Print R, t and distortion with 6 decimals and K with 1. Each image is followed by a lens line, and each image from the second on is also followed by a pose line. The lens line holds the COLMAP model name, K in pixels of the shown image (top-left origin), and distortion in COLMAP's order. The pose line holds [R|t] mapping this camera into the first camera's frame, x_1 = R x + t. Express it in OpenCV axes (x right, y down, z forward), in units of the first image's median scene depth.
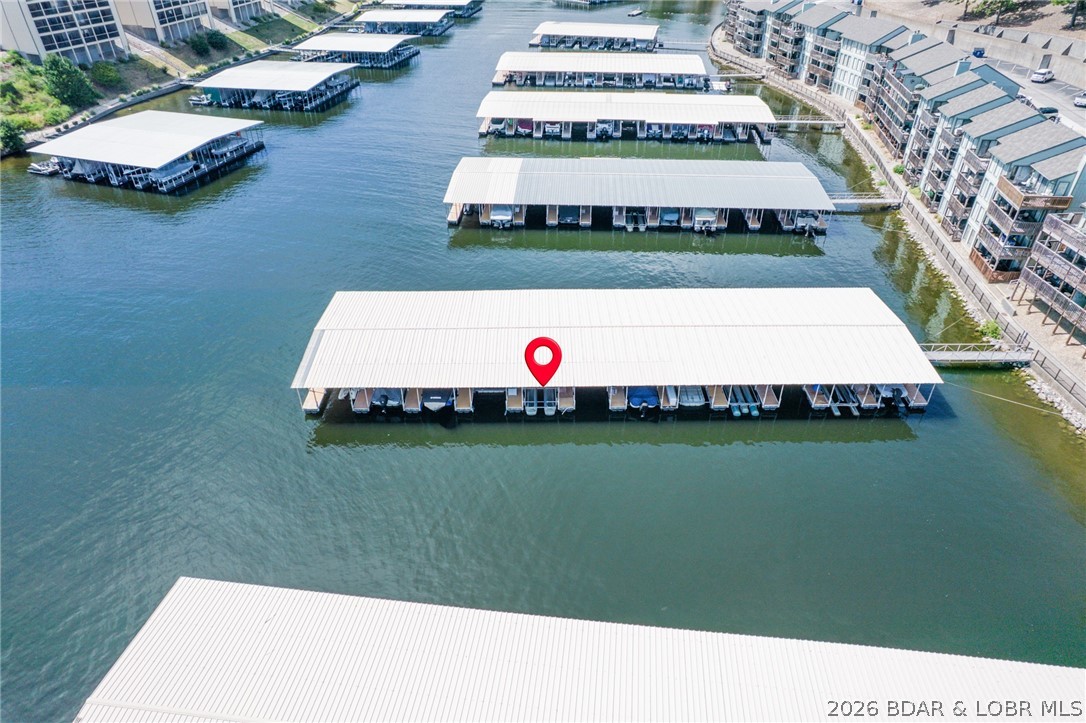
lens RADIAL K [[697.6, 0, 543.0], [0, 697.6, 361.5], [0, 0, 1]] dist [-0.076370, 0.070231]
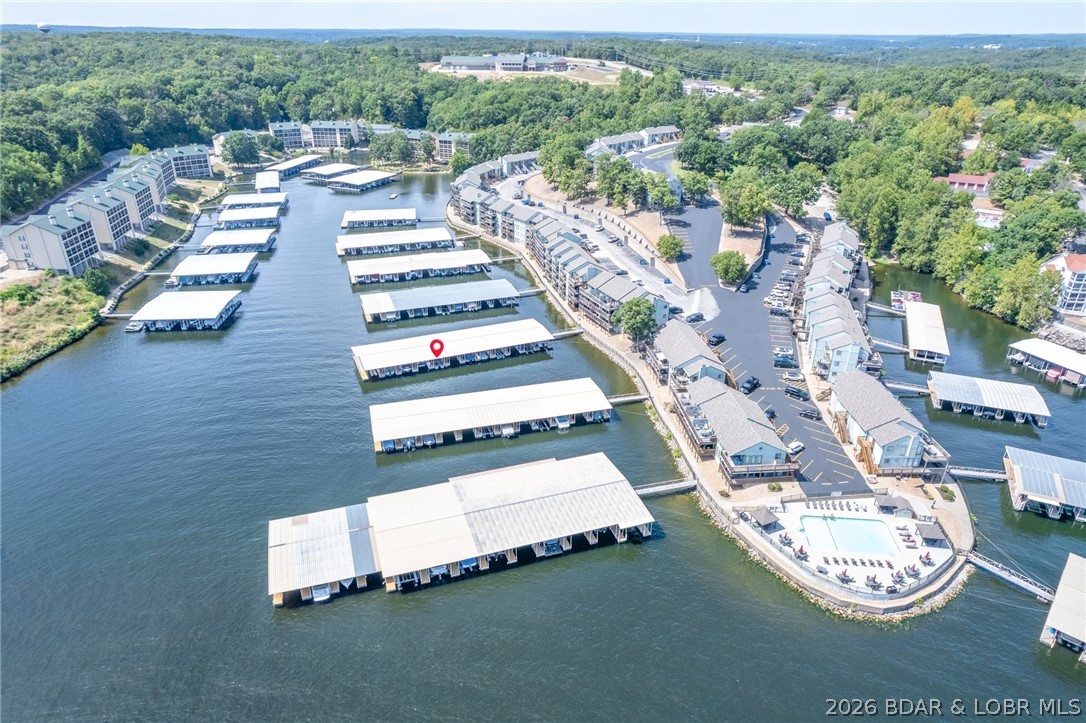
lens RADIAL K [[697.6, 0, 543.0], [0, 697.6, 361.5], [0, 0, 1]] dist [-0.076370, 0.070231]
pose [[0.922665, -0.159128, 0.351237, -0.336061], [0.214326, 0.968849, -0.124078, 0.267975], [-0.320551, 0.189761, 0.928029, -1.041242]]
